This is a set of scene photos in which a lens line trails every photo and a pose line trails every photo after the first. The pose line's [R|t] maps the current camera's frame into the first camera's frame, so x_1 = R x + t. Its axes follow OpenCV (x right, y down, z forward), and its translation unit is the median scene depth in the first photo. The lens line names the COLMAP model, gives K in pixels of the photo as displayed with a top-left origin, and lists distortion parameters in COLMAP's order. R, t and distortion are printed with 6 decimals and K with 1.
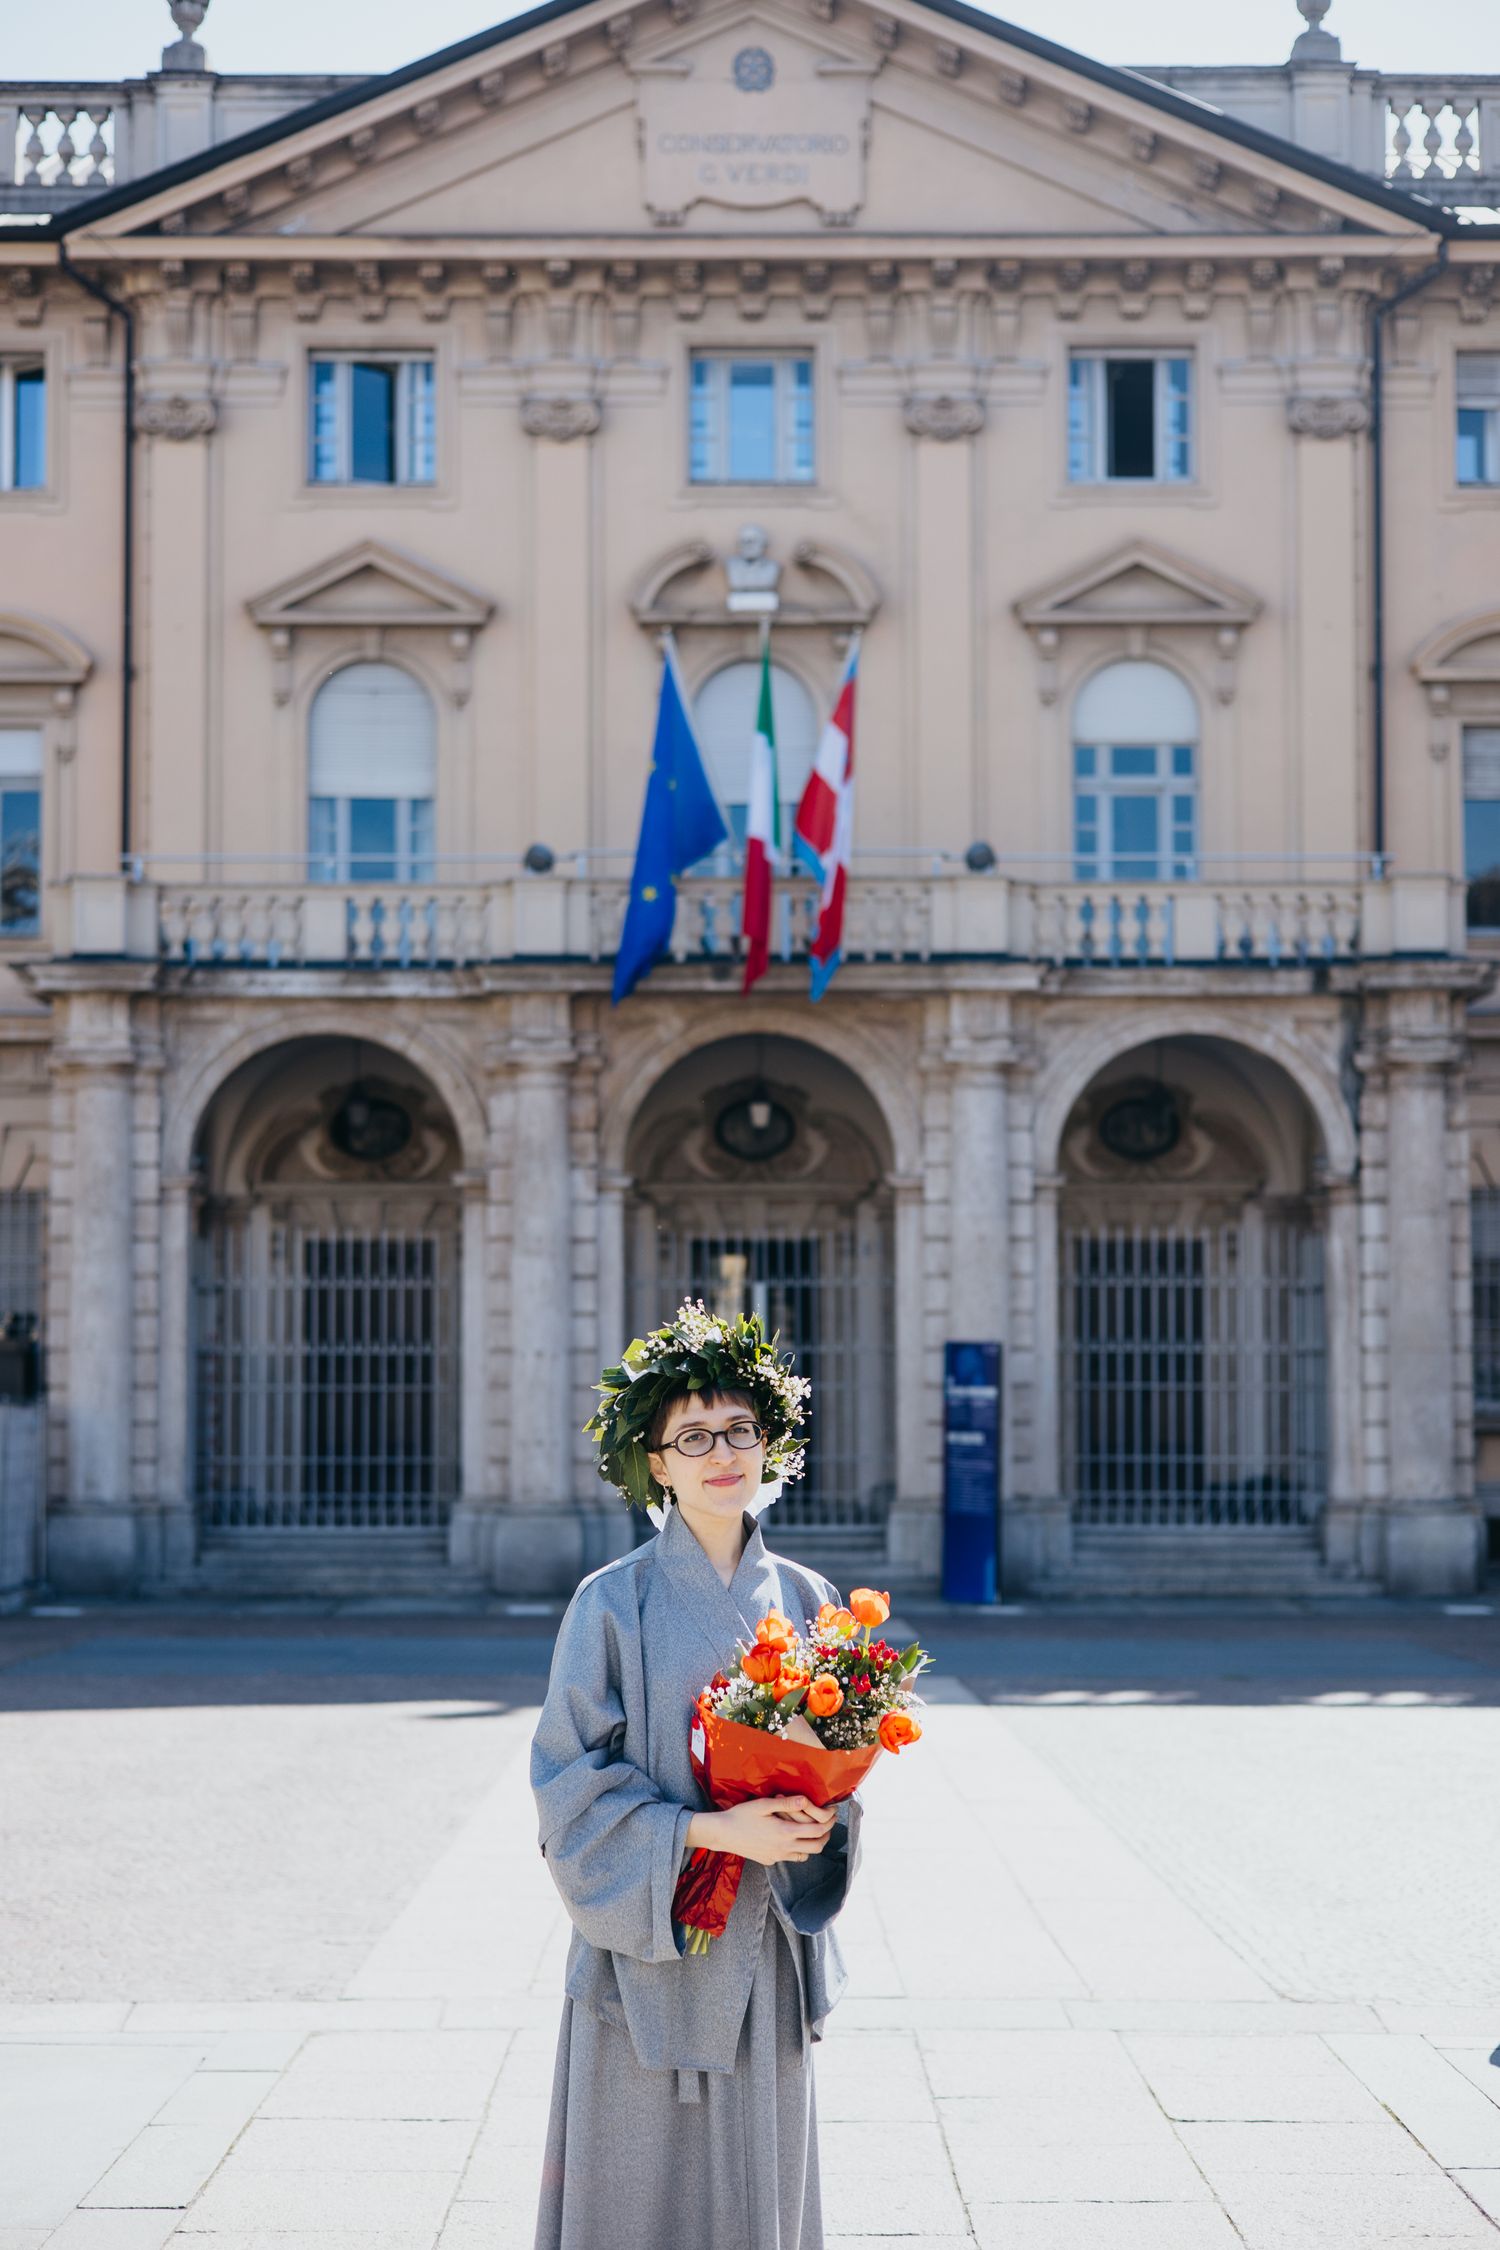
lens RADIAL K [[3862.9, 0, 757.6], [0, 3862.9, 1155.4], [0, 0, 1]] dist [0.155088, 1.236517]
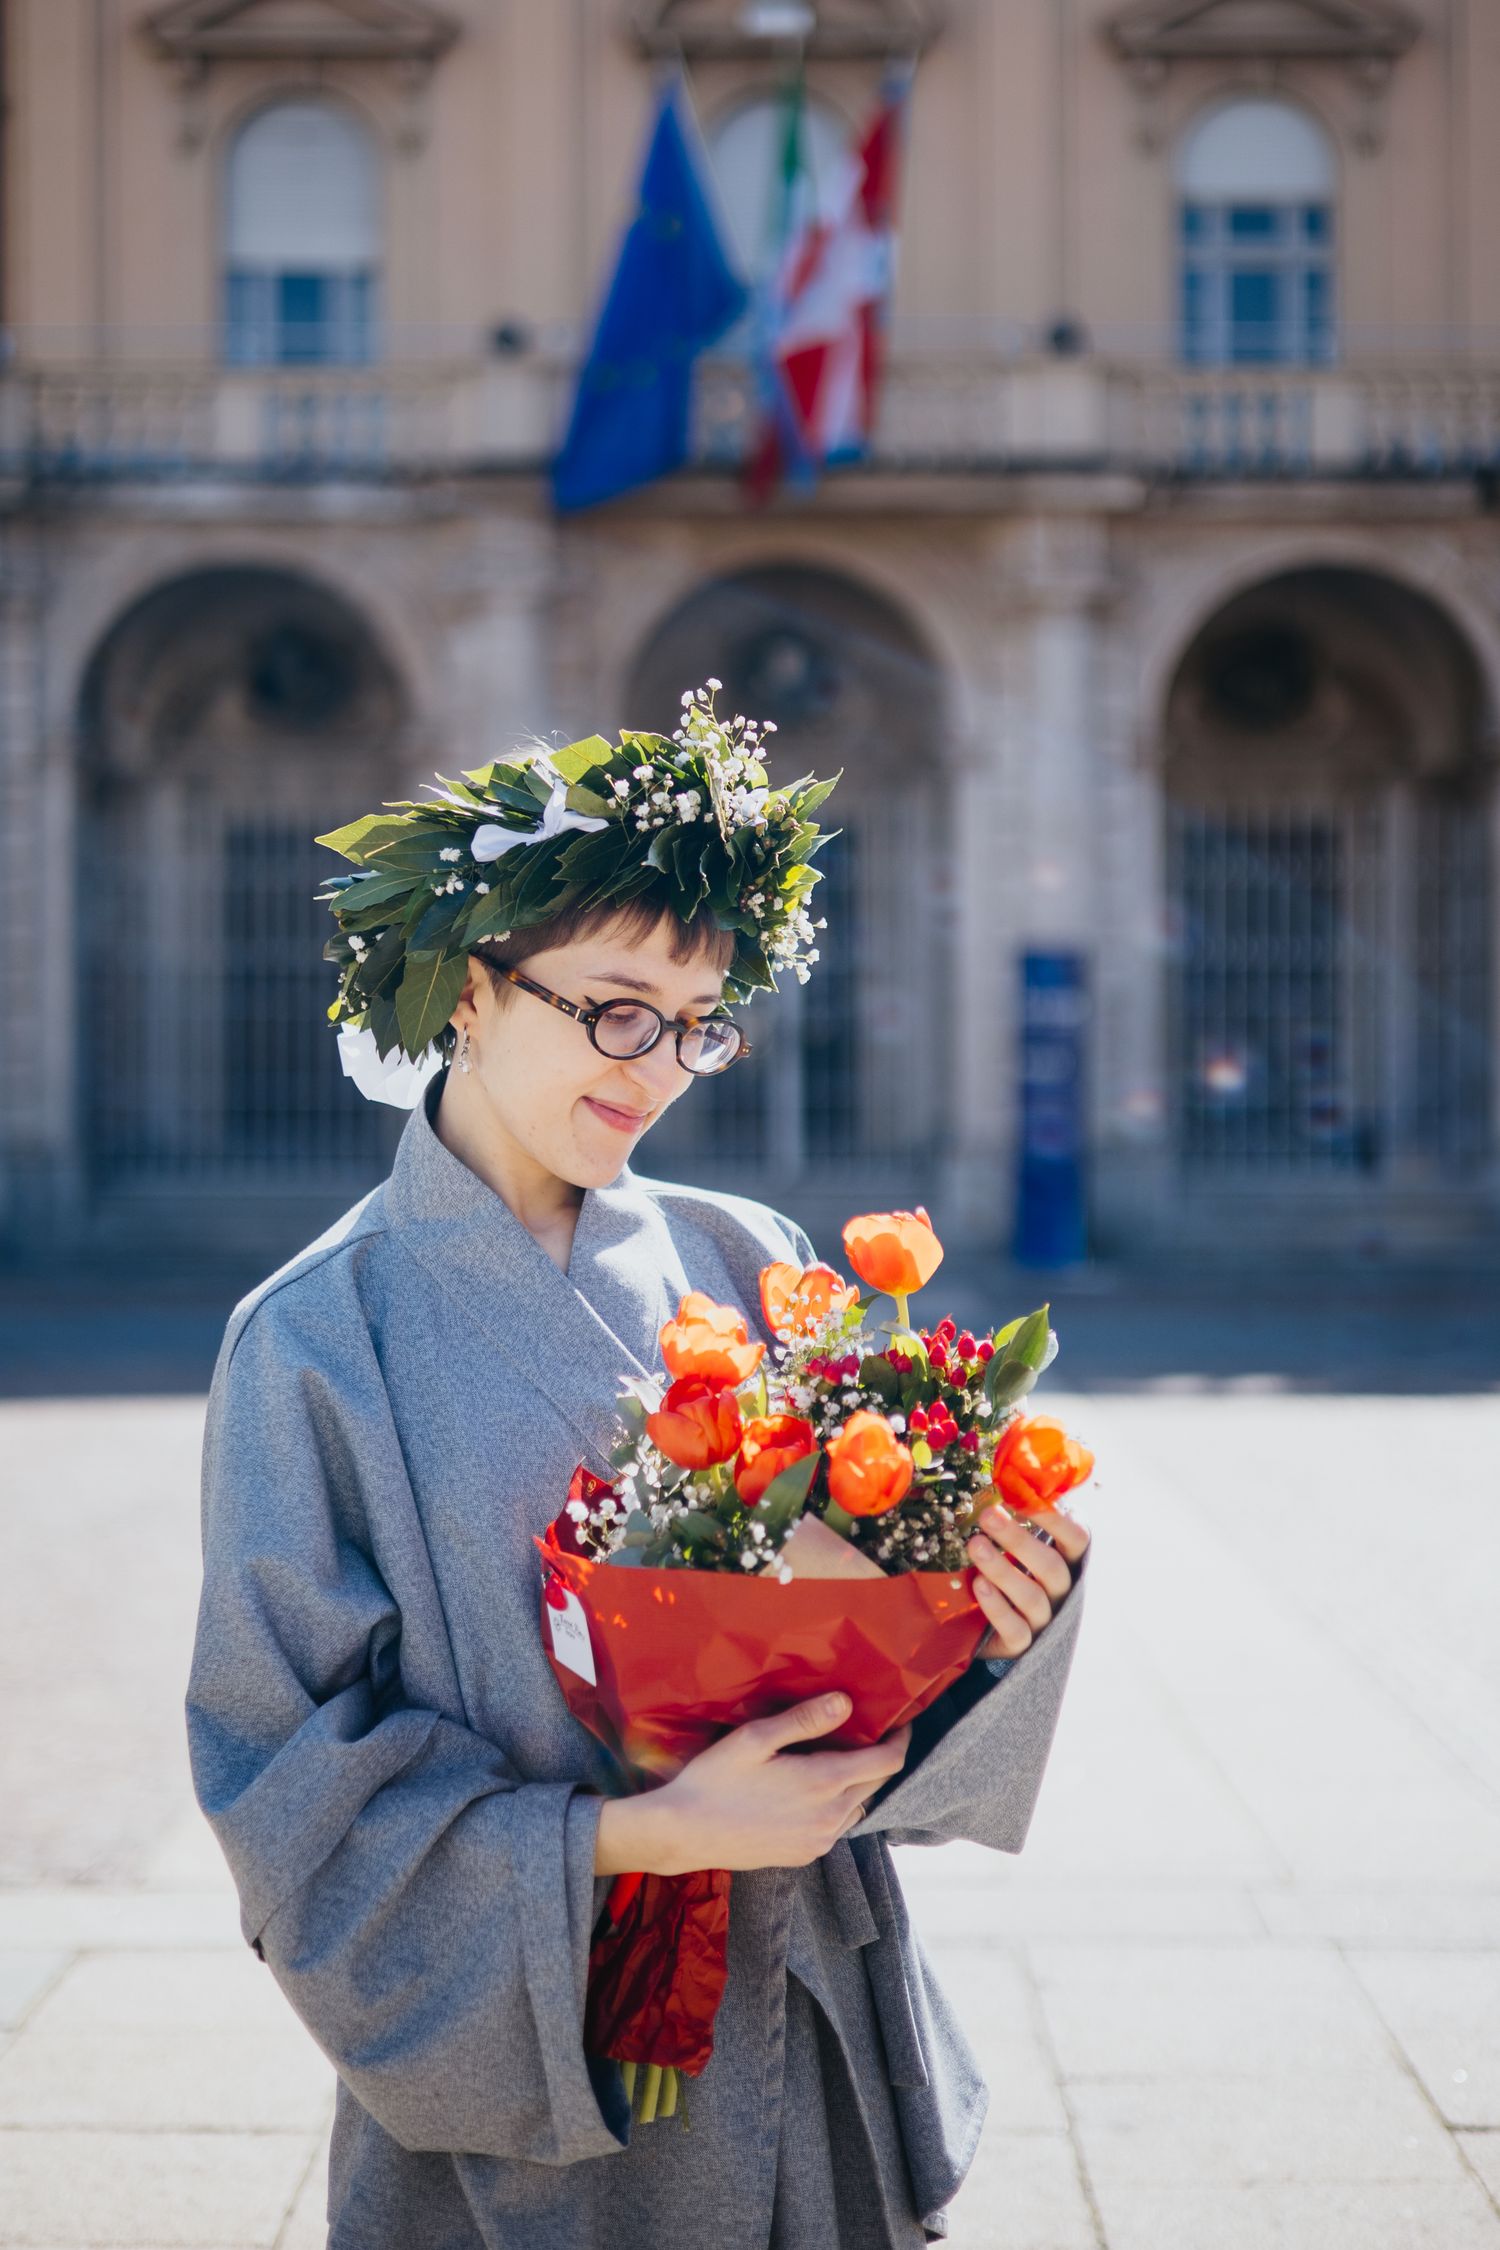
lens RADIAL K [[3862.9, 0, 757.6], [0, 3862.9, 1155.4], [0, 0, 1]] dist [0.155088, 1.236517]
pose [[0.999974, -0.000847, -0.007128, 0.000386], [0.001469, 0.996144, 0.087718, 0.020269], [0.007026, -0.087726, 0.996120, 0.190227]]
